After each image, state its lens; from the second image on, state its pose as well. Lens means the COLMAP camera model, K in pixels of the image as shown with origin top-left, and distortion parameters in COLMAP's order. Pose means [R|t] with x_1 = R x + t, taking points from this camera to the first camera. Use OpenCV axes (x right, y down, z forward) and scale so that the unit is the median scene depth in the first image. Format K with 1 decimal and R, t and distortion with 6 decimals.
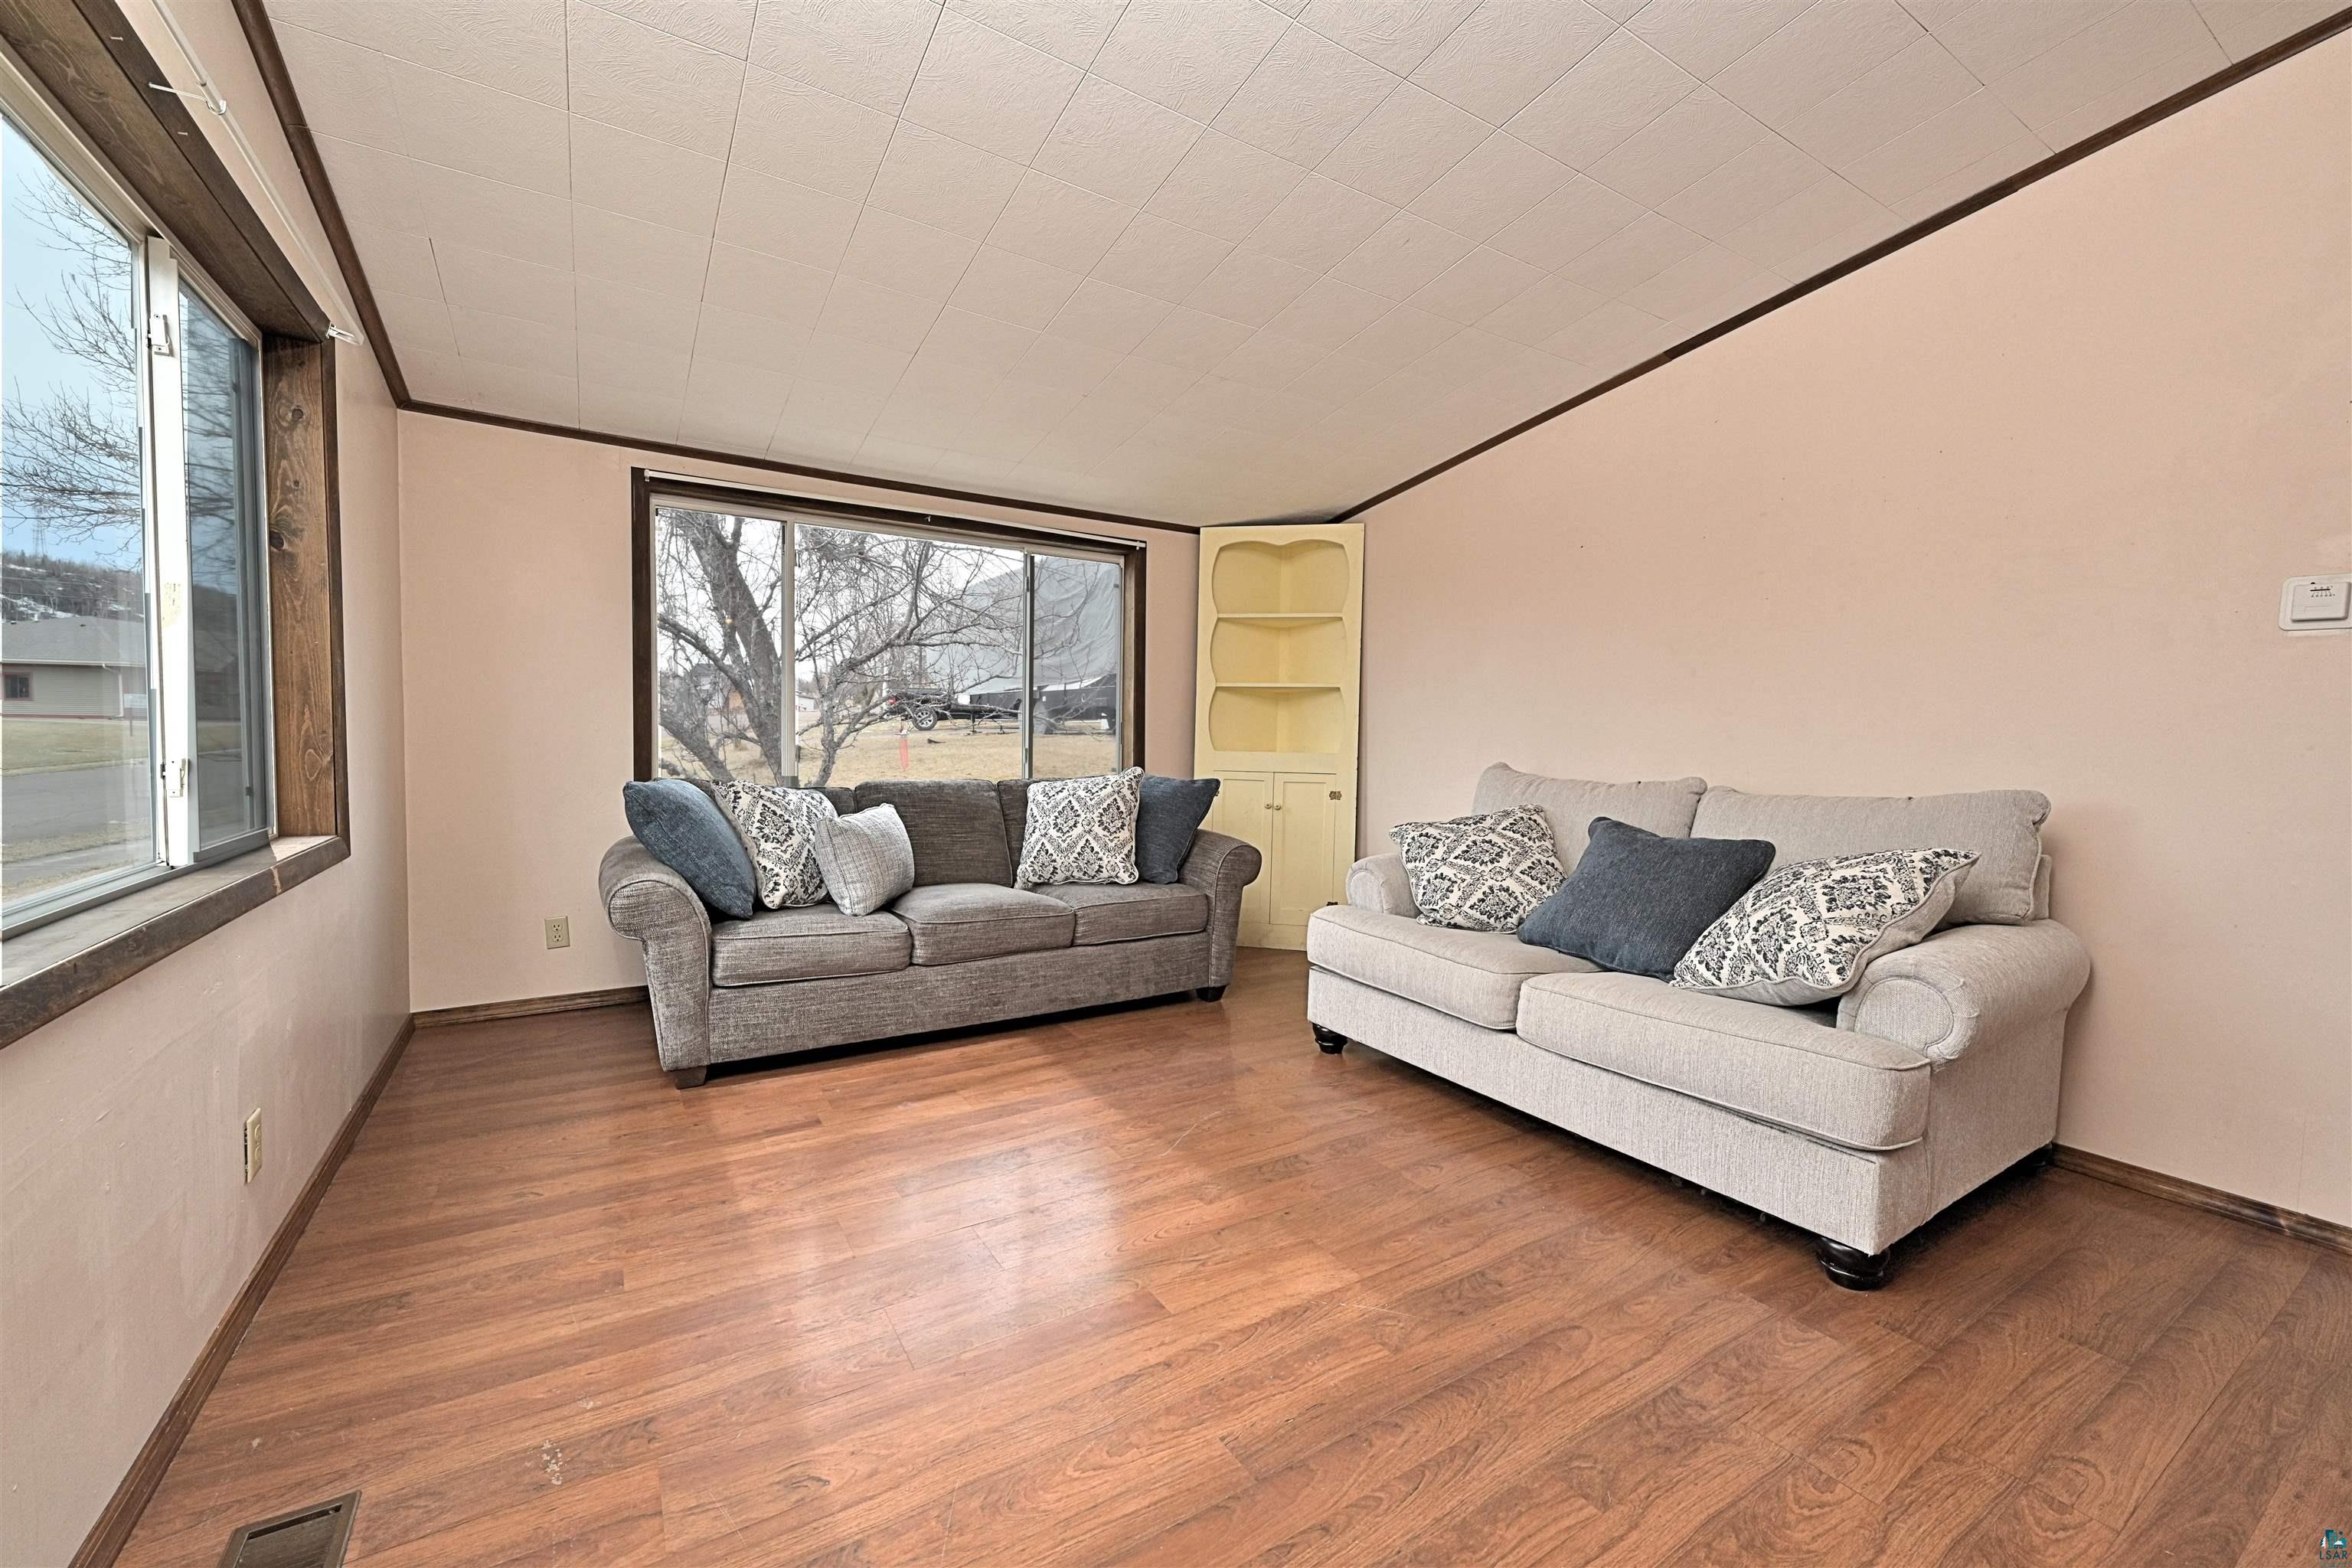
lens RADIAL K [[927.5, 0, 1174.1], [0, 927.5, 773.5], [0, 0, 1]] dist [0.001528, -0.000362]
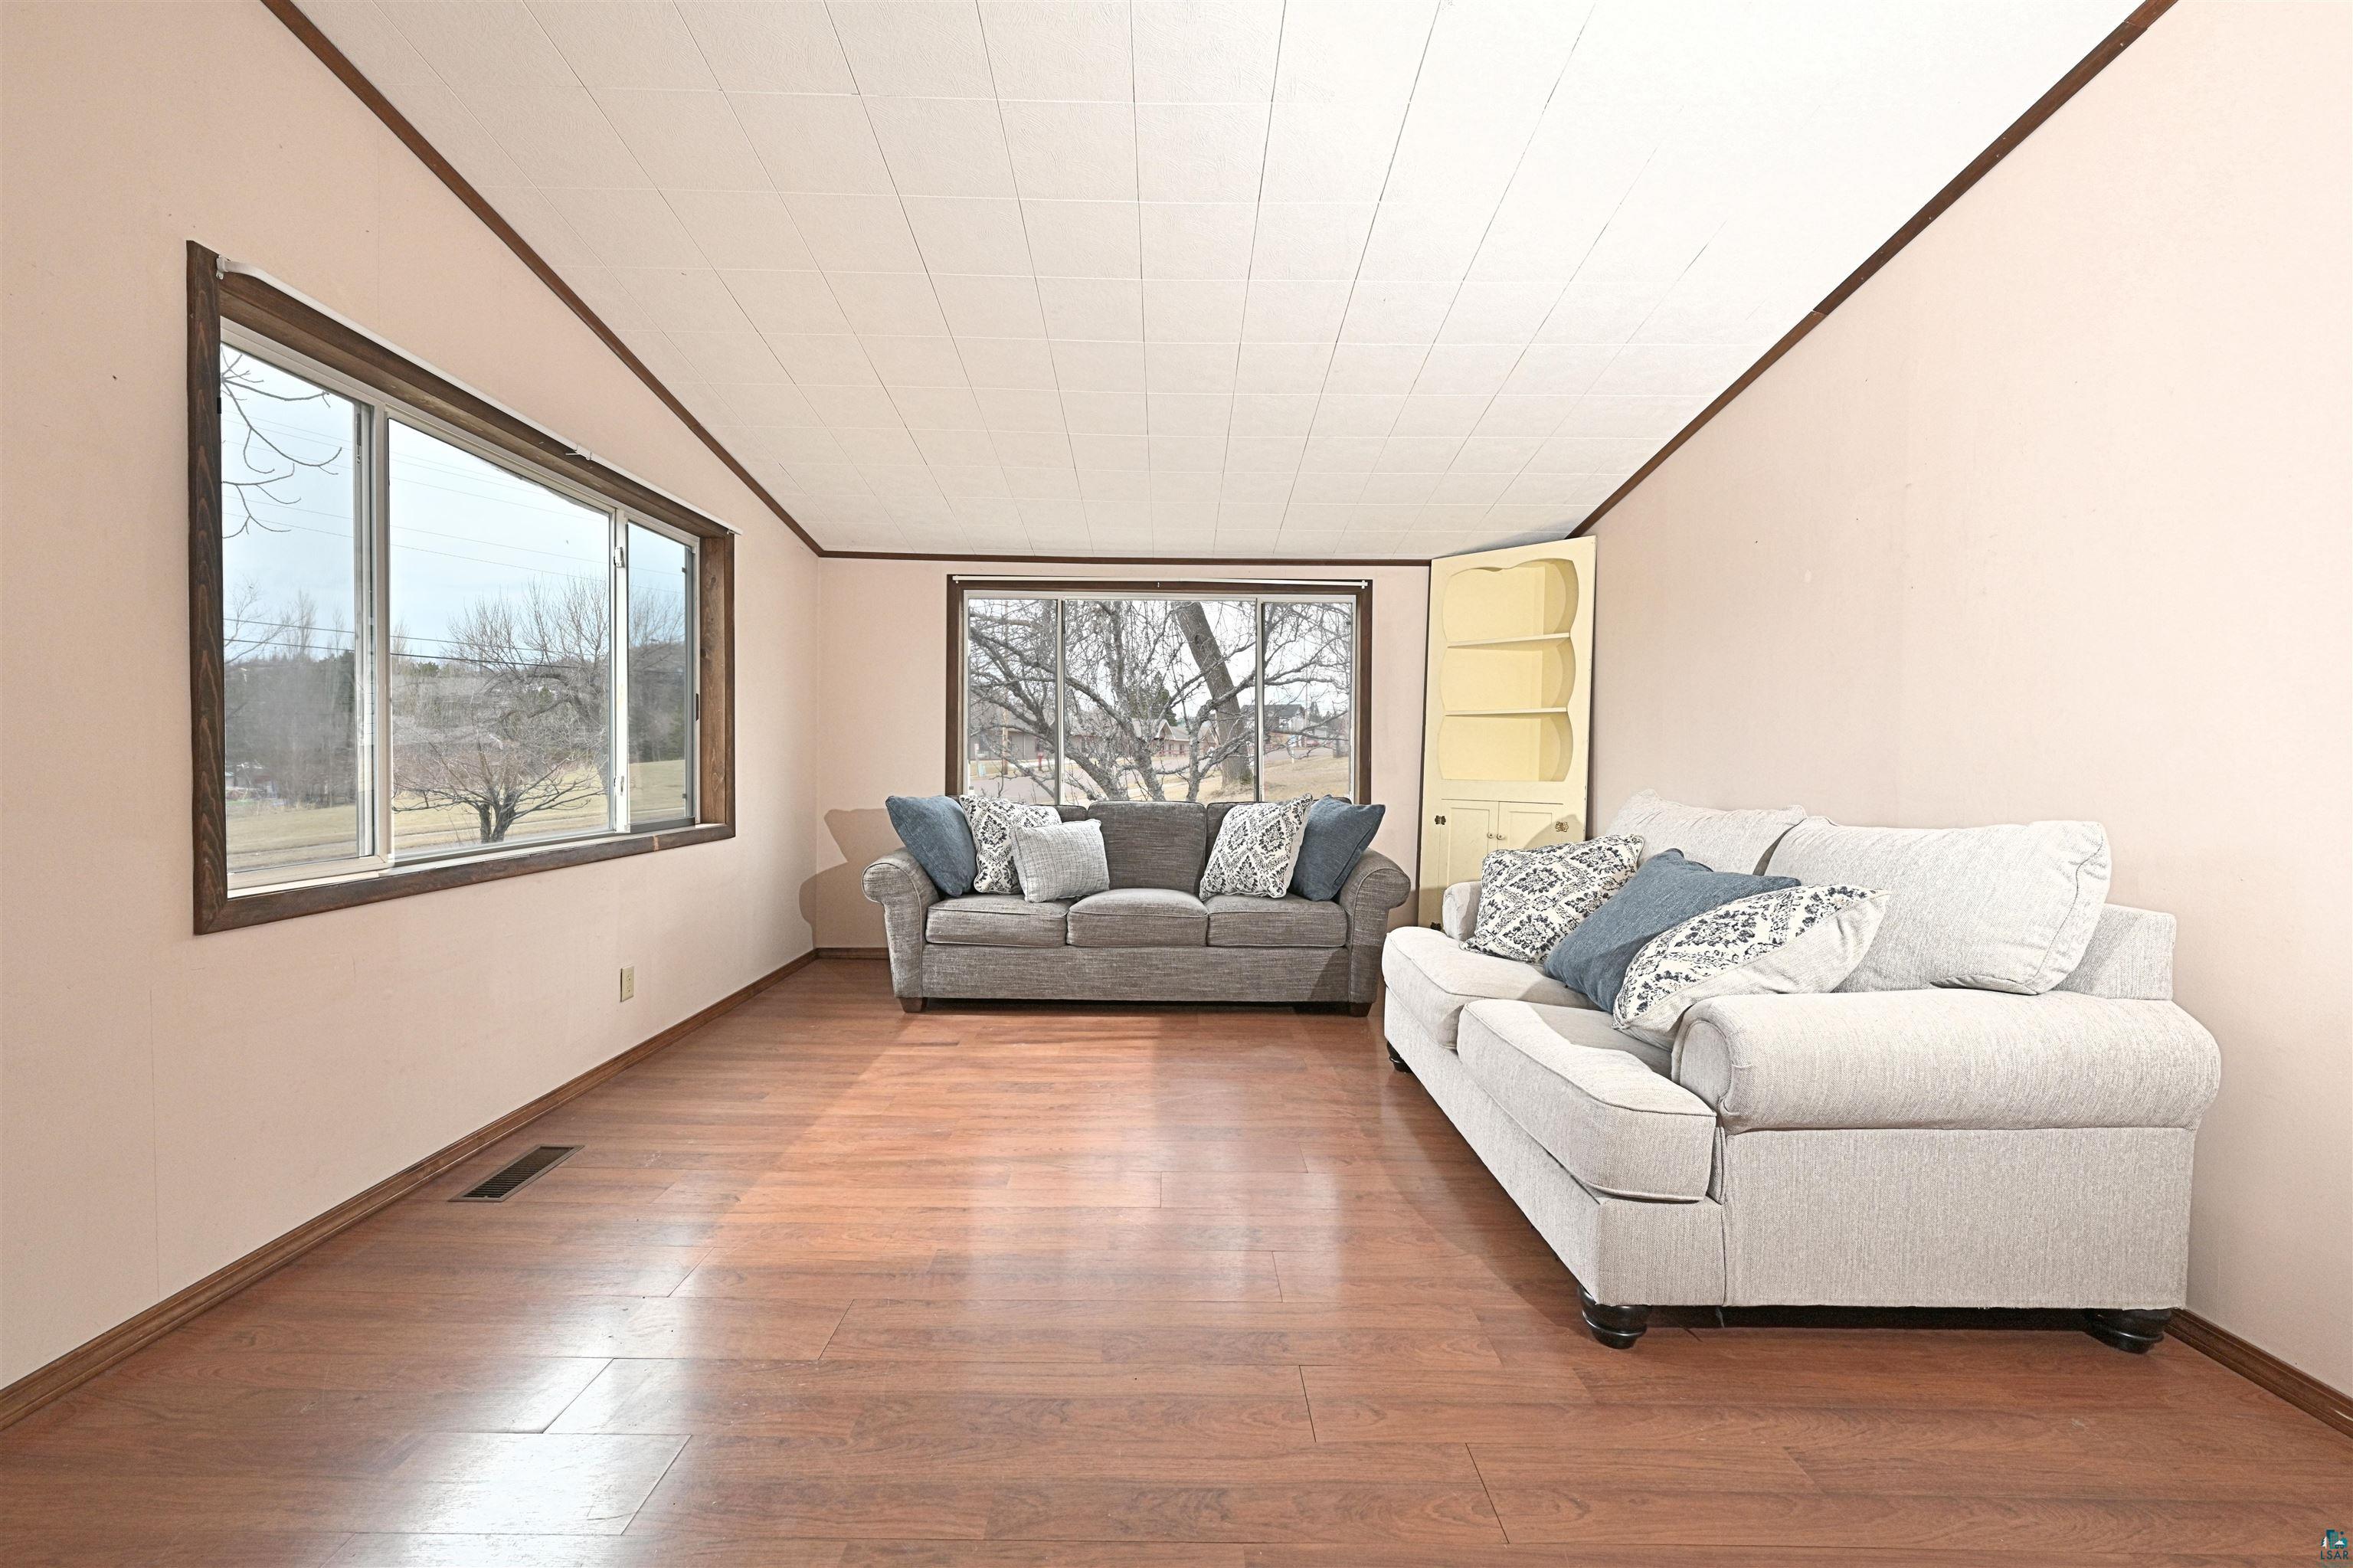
lens RADIAL K [[927.9, 0, 1163.7], [0, 927.9, 795.5], [0, 0, 1]] dist [0.001528, -0.000362]
pose [[0.856317, 0.009634, -0.516360, 0.554172], [-0.017433, 0.999795, -0.010257, 0.014674], [0.516156, 0.017785, 0.856310, -0.027061]]
